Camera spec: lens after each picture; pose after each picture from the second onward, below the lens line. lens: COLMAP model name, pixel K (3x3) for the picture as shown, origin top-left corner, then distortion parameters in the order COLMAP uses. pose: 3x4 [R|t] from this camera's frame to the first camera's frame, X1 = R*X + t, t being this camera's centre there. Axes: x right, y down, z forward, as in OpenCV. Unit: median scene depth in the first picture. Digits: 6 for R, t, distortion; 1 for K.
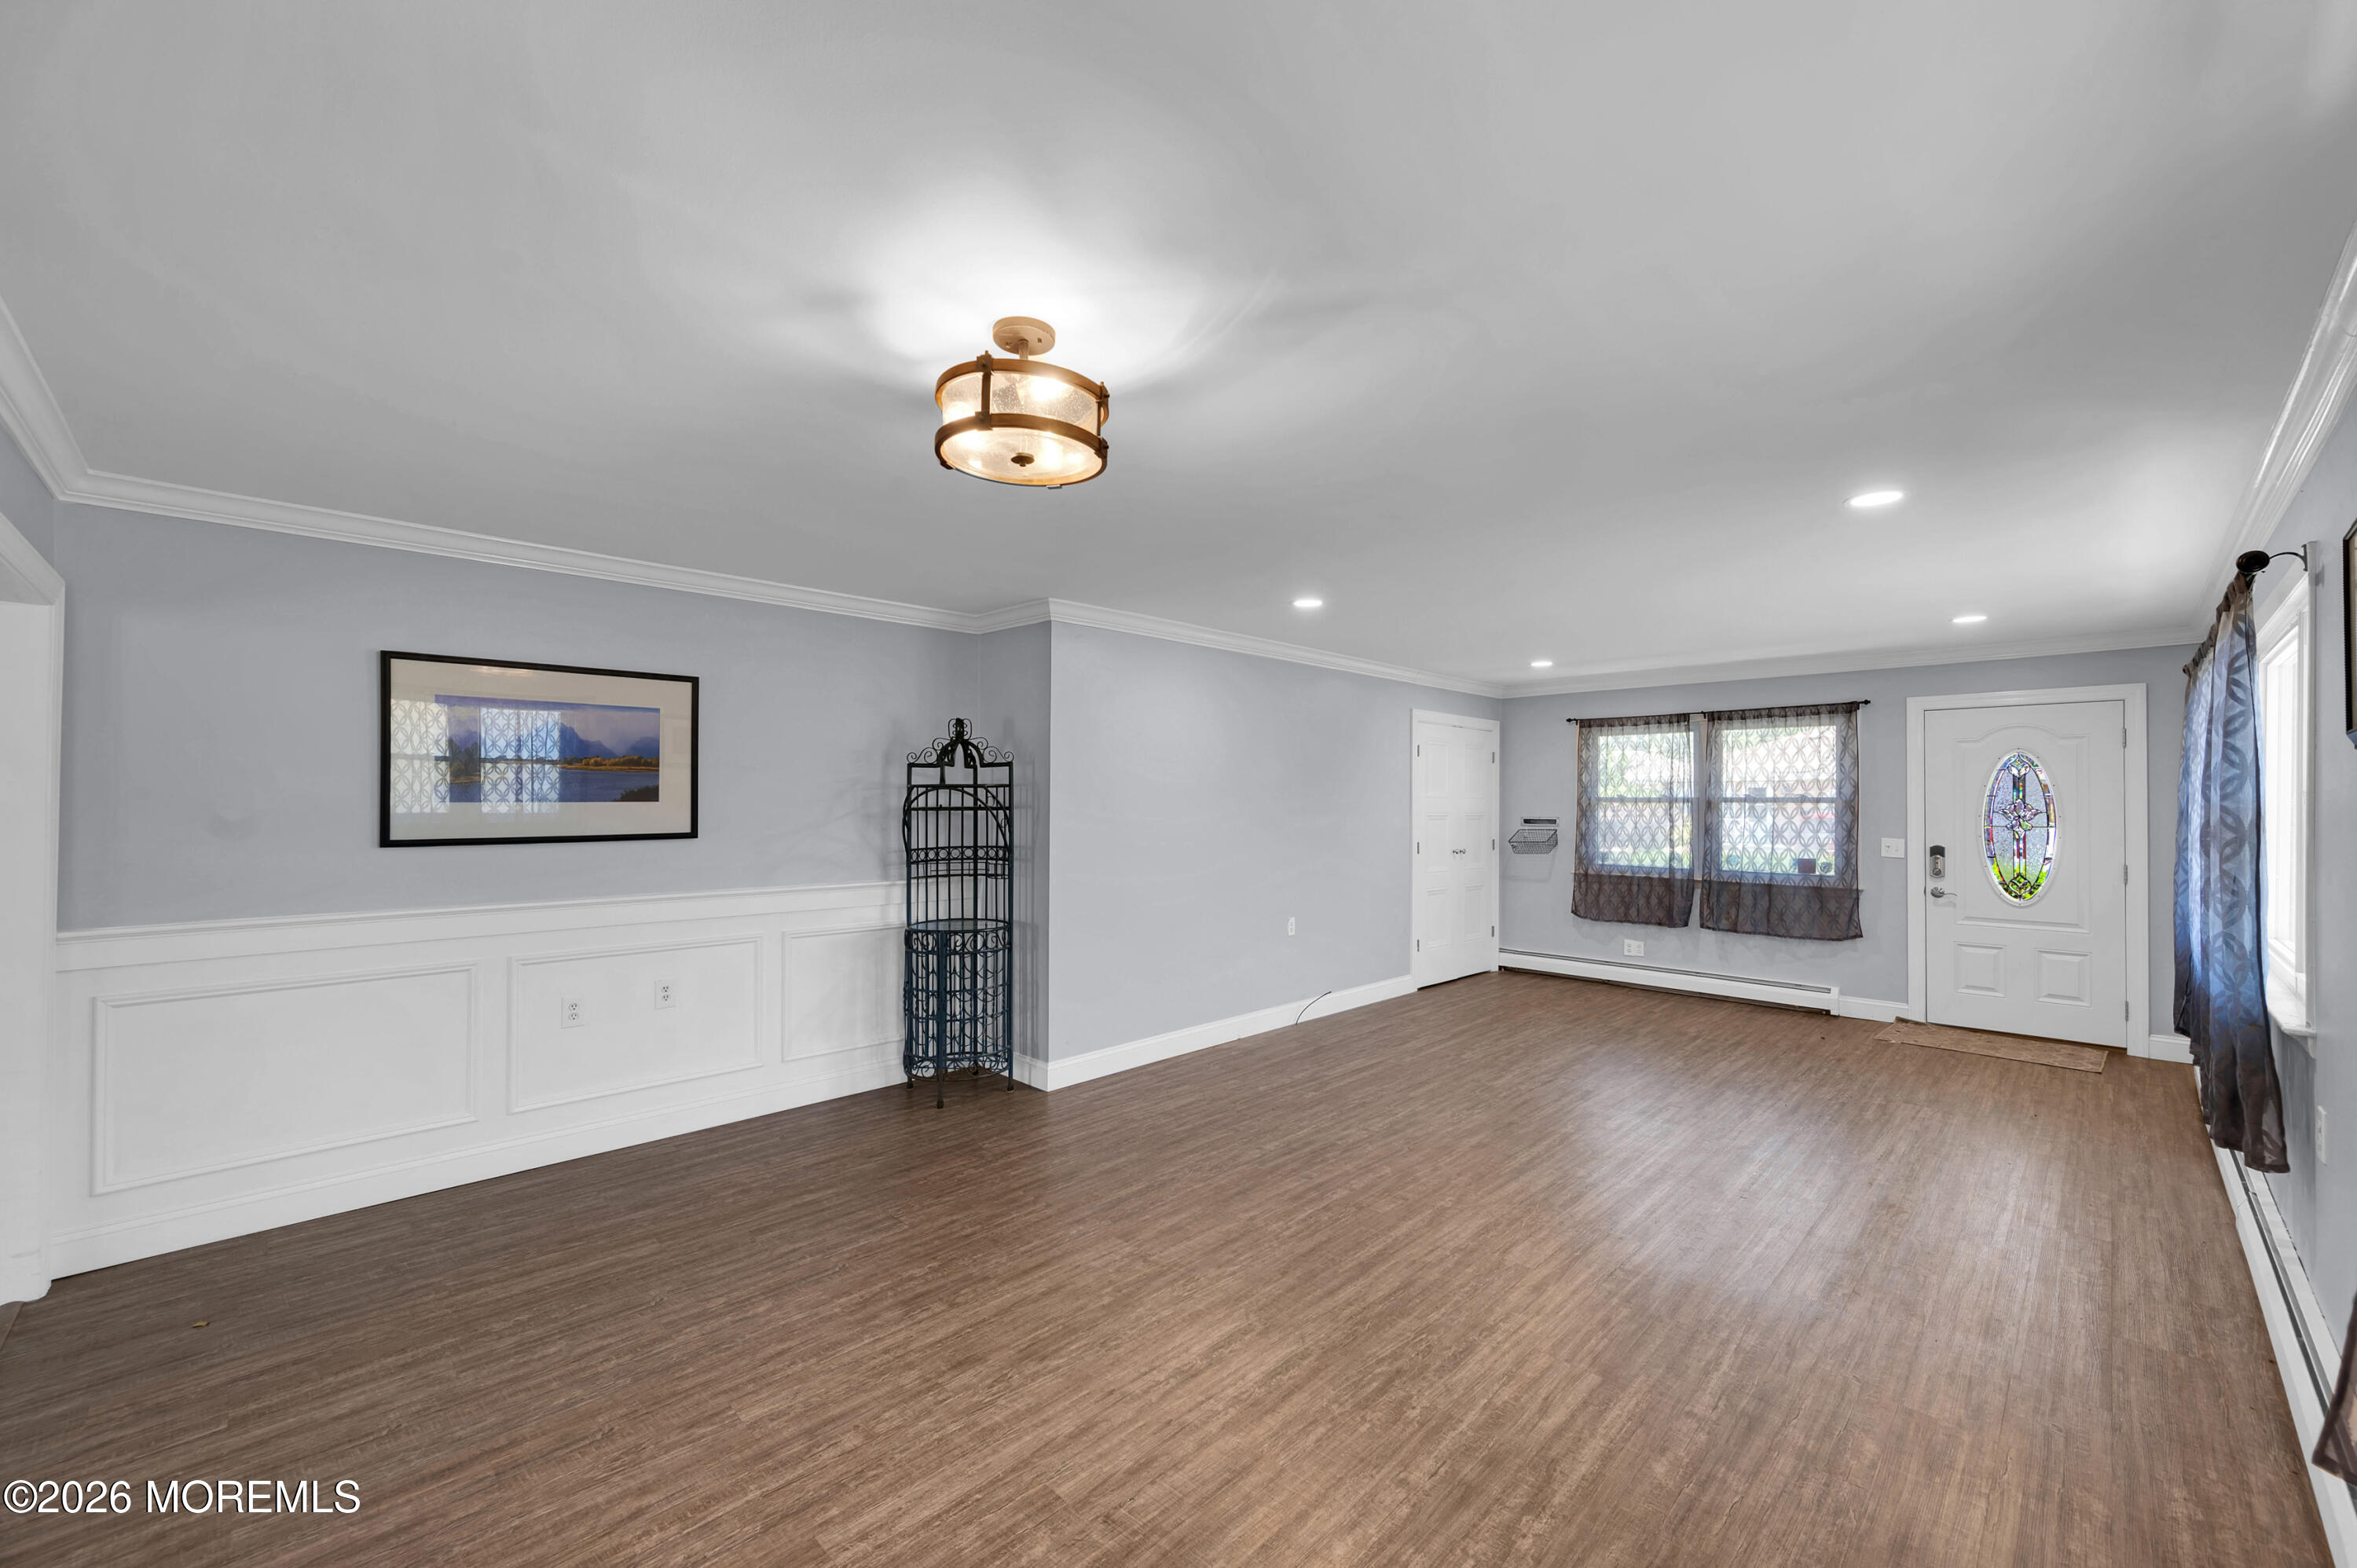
lens RADIAL K [[967.4, 0, 1190.4], [0, 967.4, 795.0], [0, 0, 1]] dist [0.001512, 0.000030]
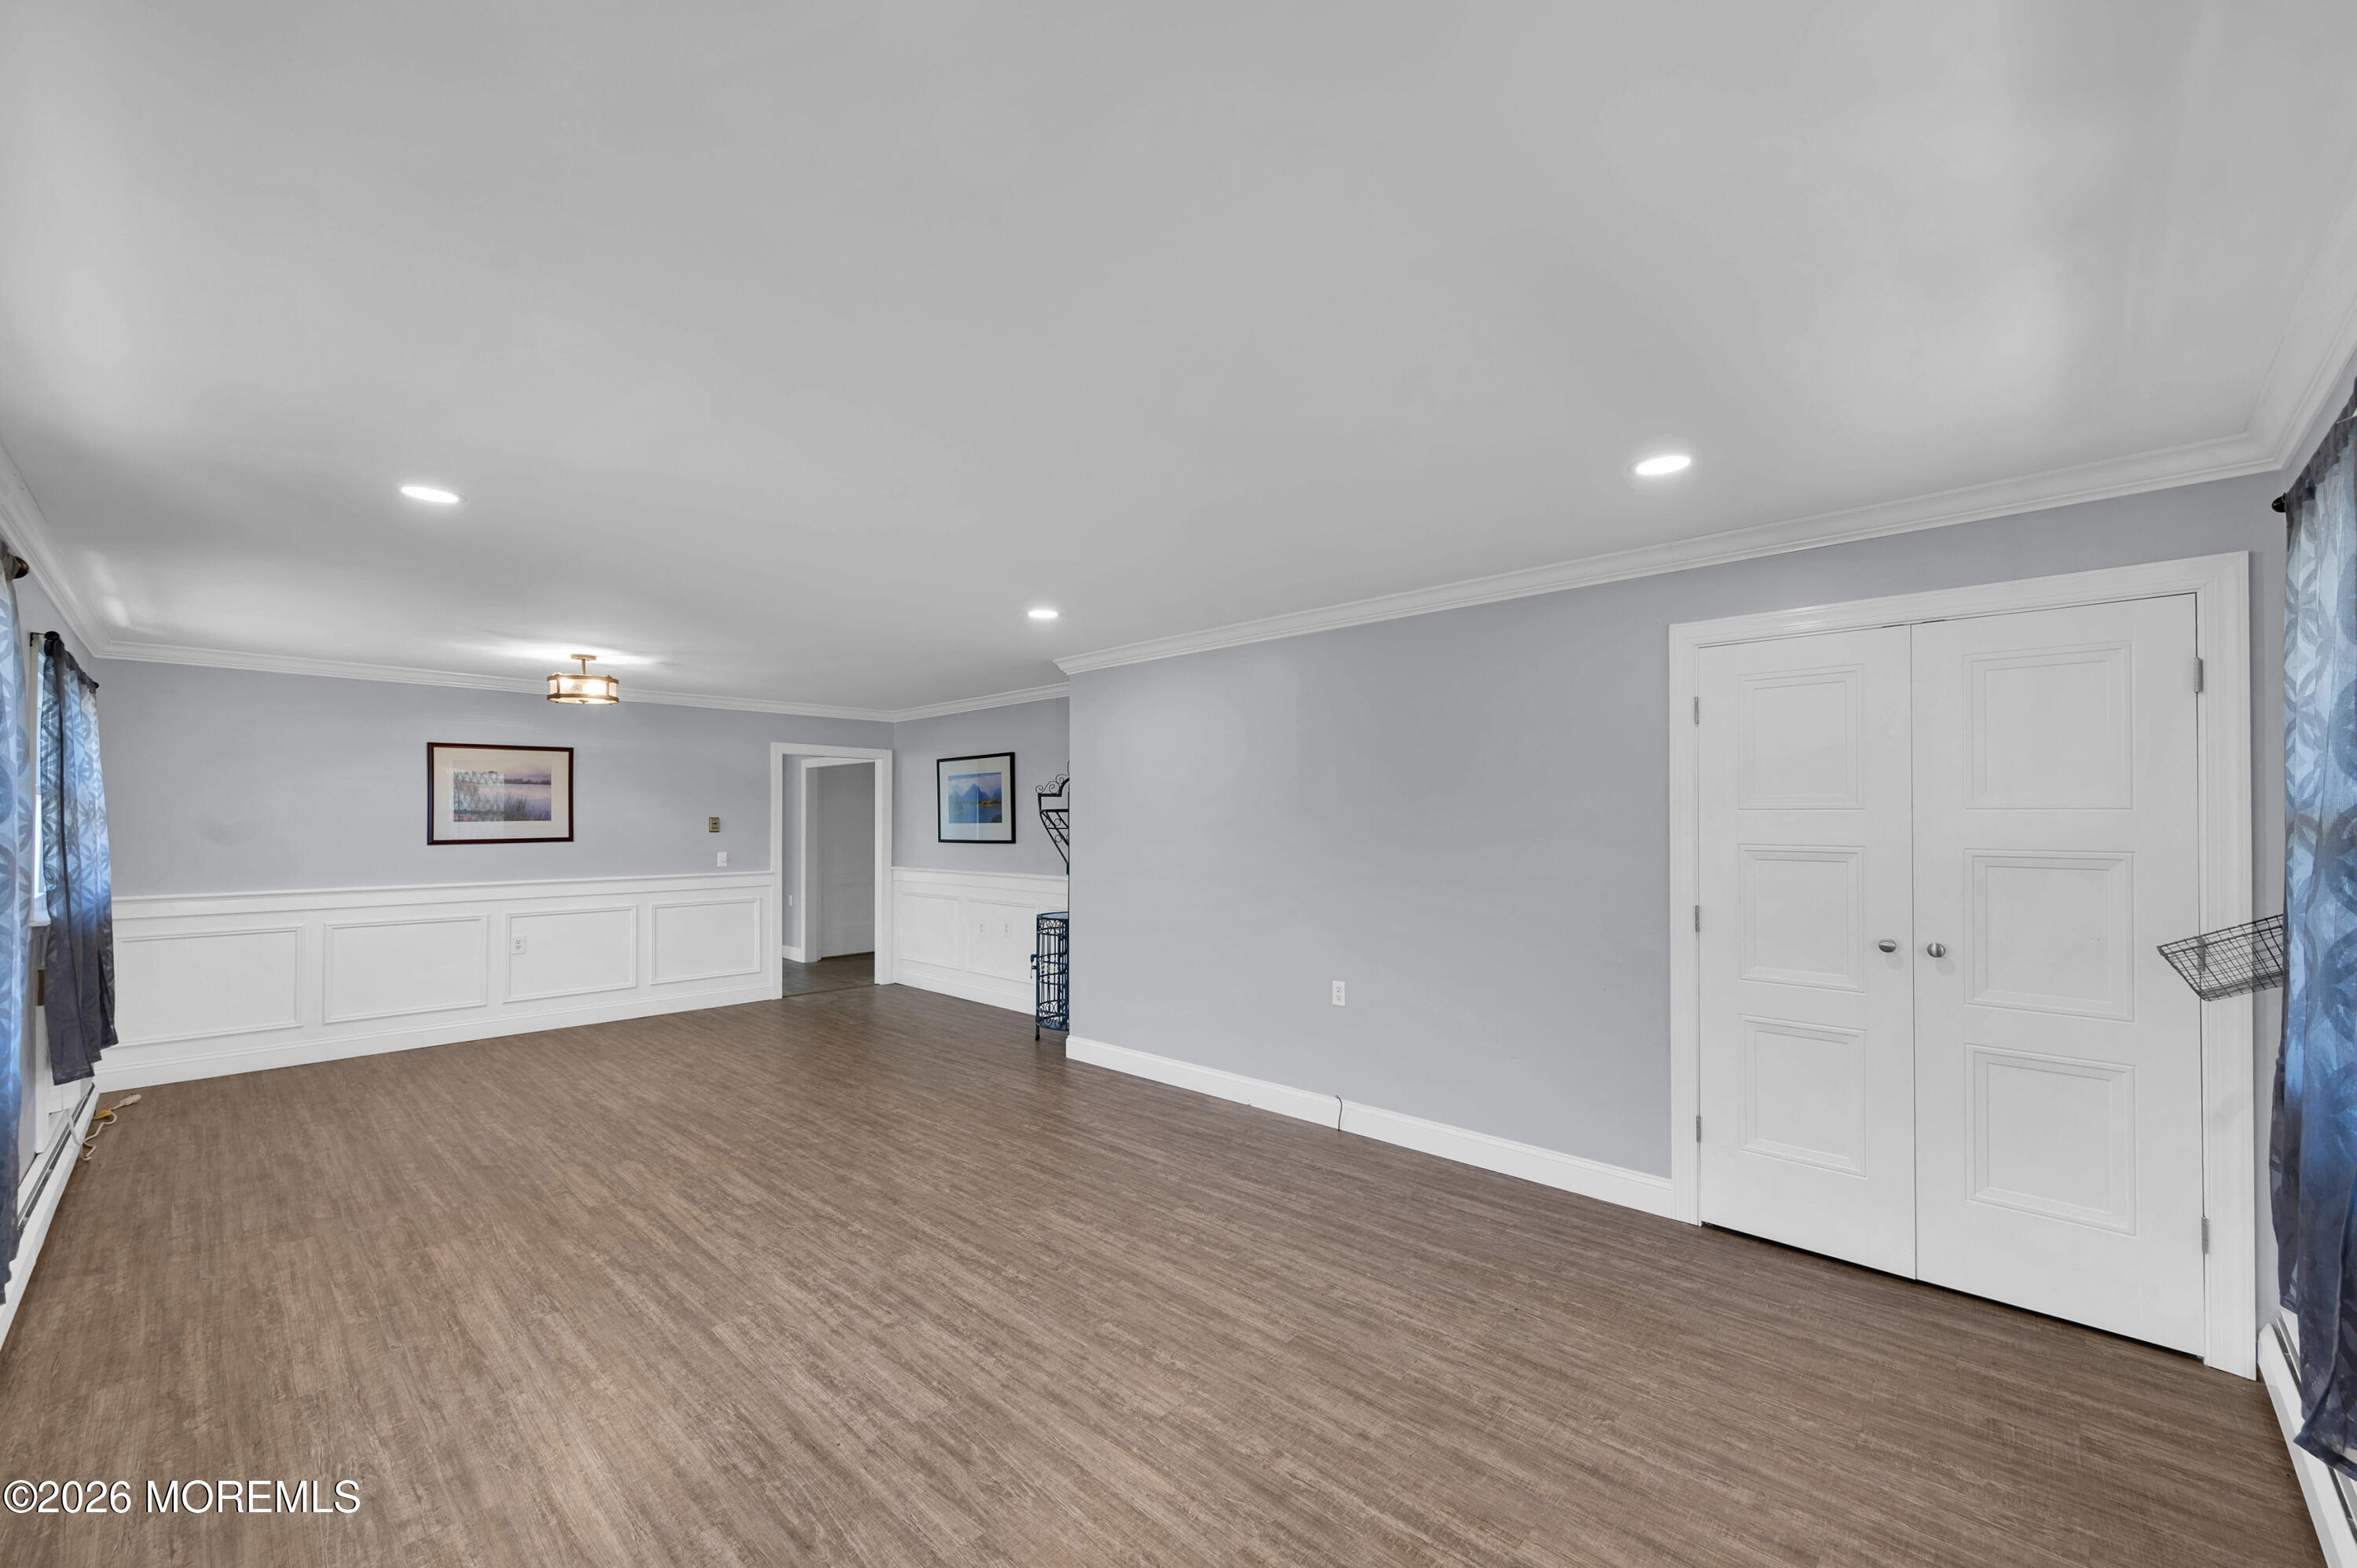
lens RADIAL K [[973.3, 0, 1180.6], [0, 973.3, 804.3], [0, 0, 1]] dist [-0.000611, -0.000006]
pose [[-0.020529, -0.019607, -0.999597, 1.427920], [0.010380, 0.999750, -0.019823, 0.012694], [0.999735, -0.010783, -0.020320, 1.528615]]
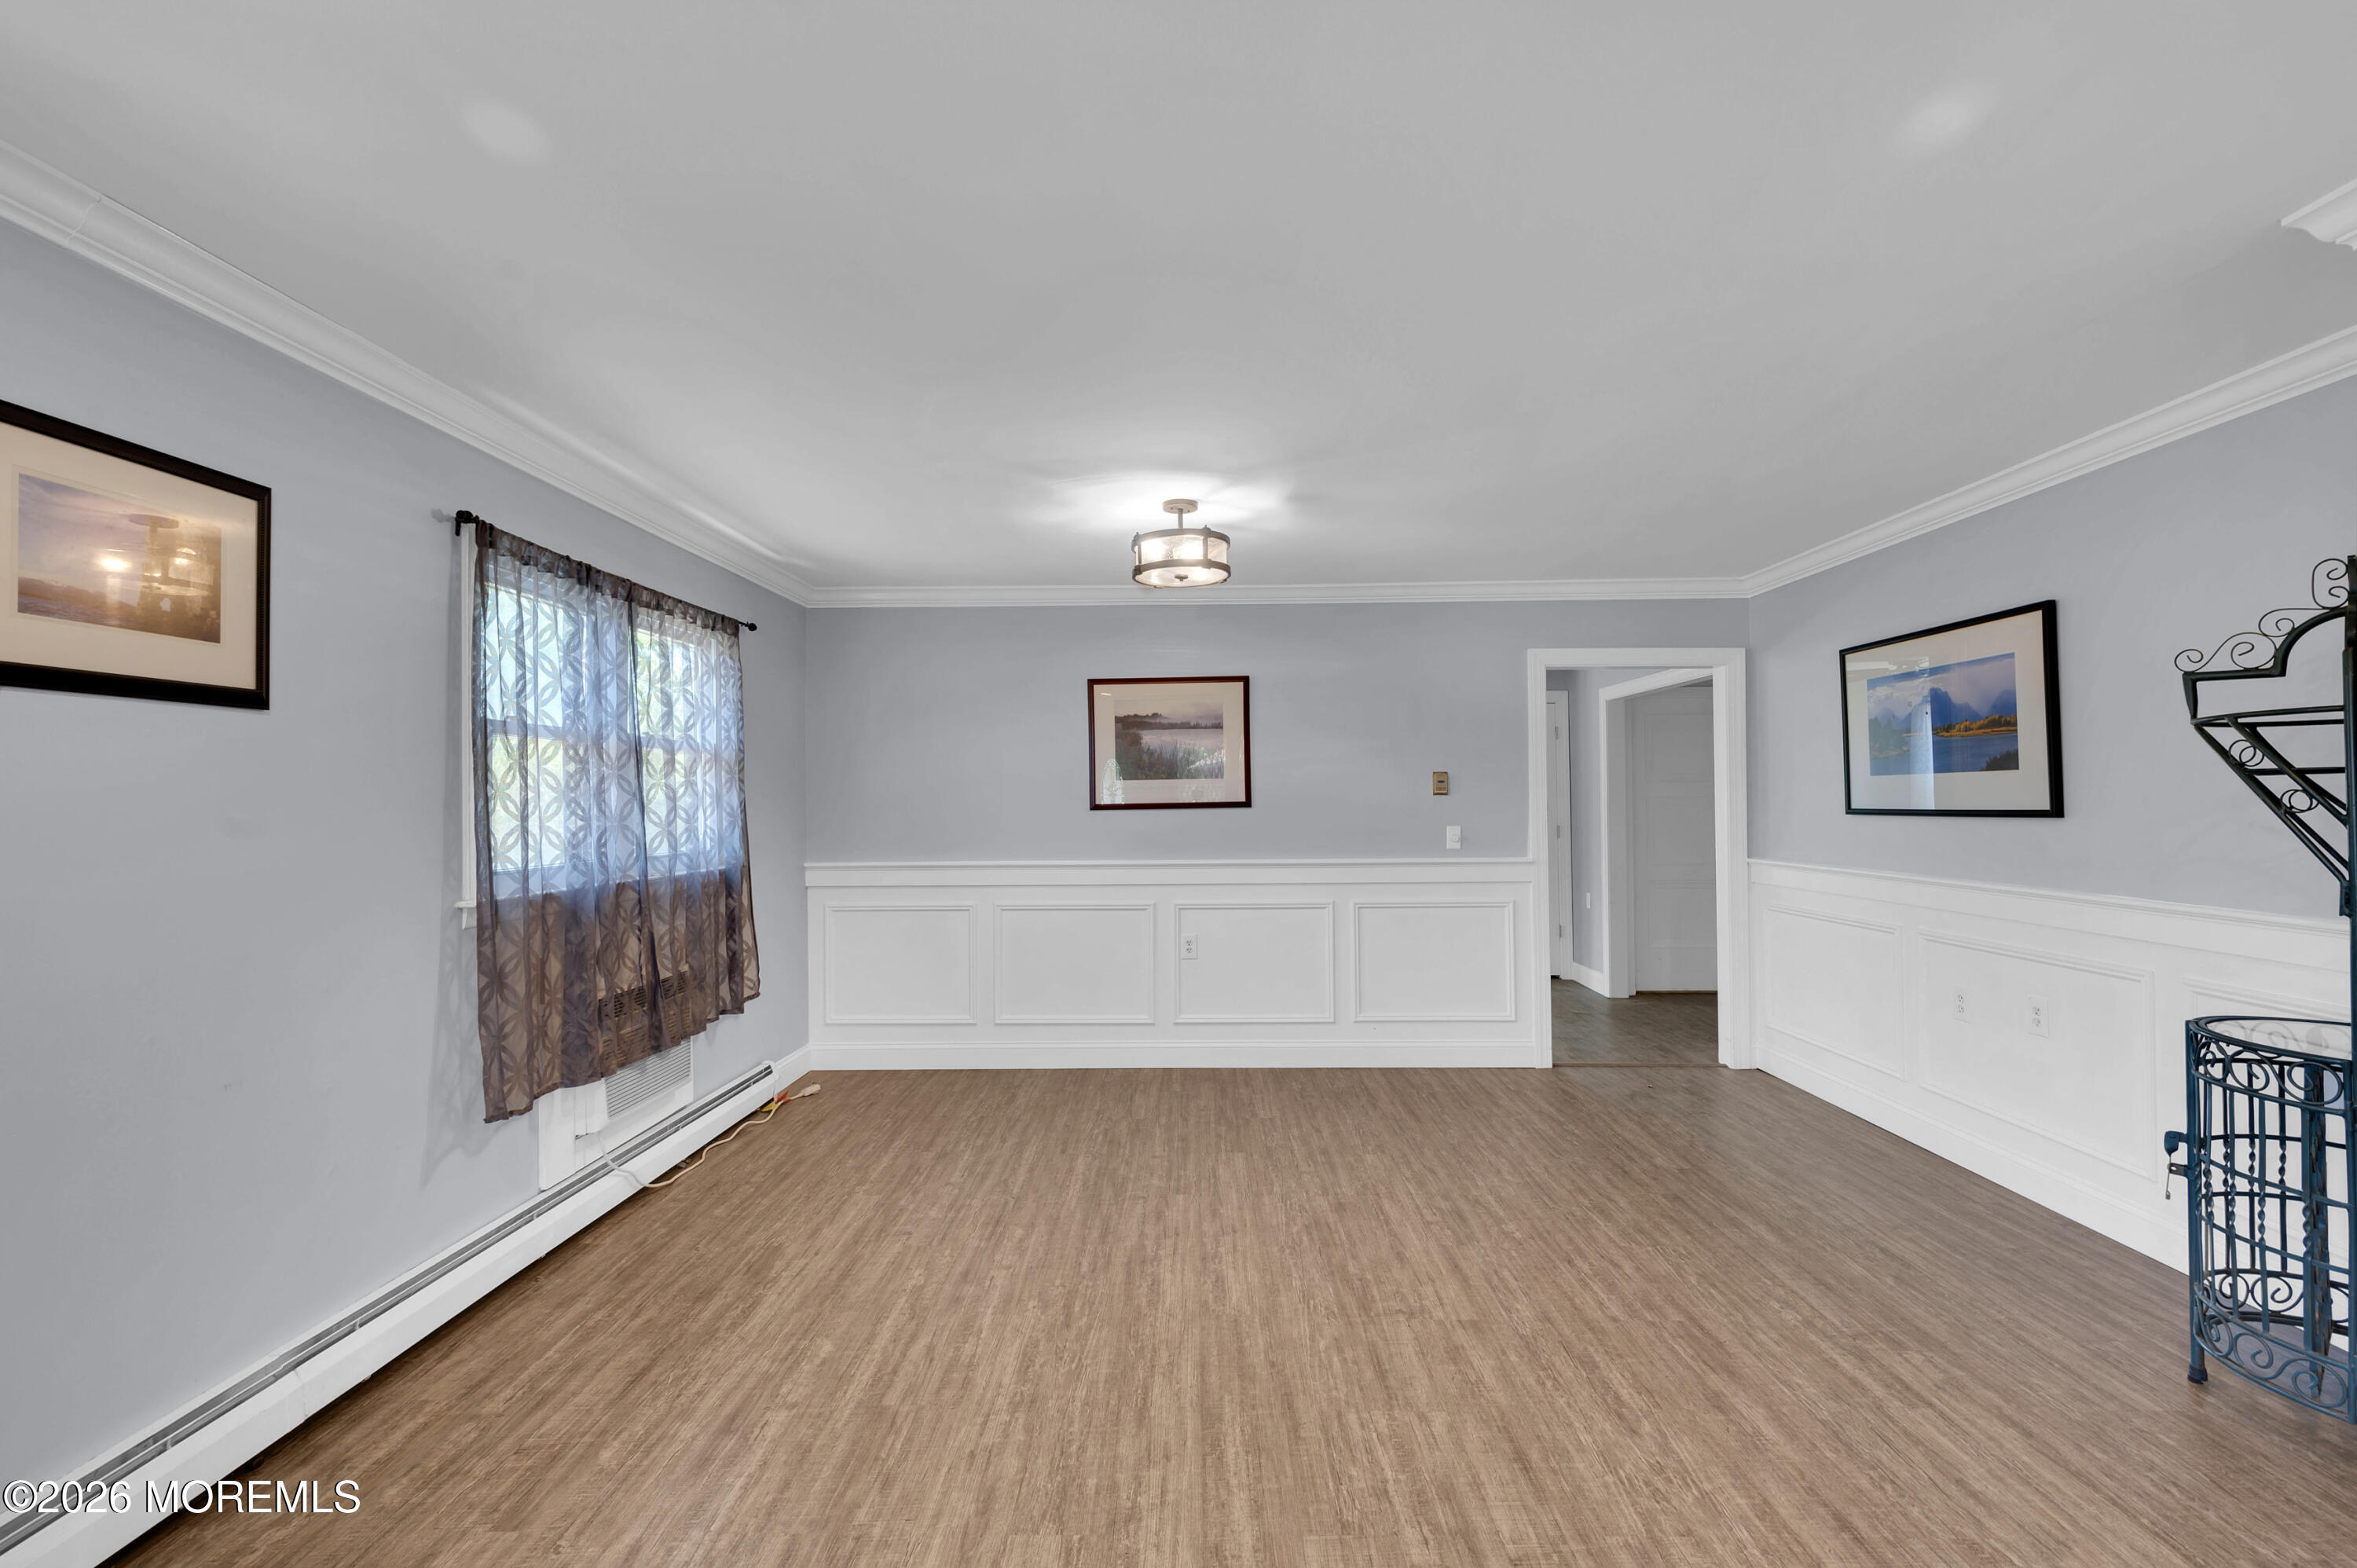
lens RADIAL K [[1027.7, 0, 1169.5], [0, 1027.7, 786.2], [0, 0, 1]] dist [-0.000631, 0.000111]
pose [[-0.741899, -0.006032, -0.670485, 0.589818], [0.010030, 0.999748, -0.020093, 0.033547], [0.670437, -0.021632, -0.741651, 1.286576]]
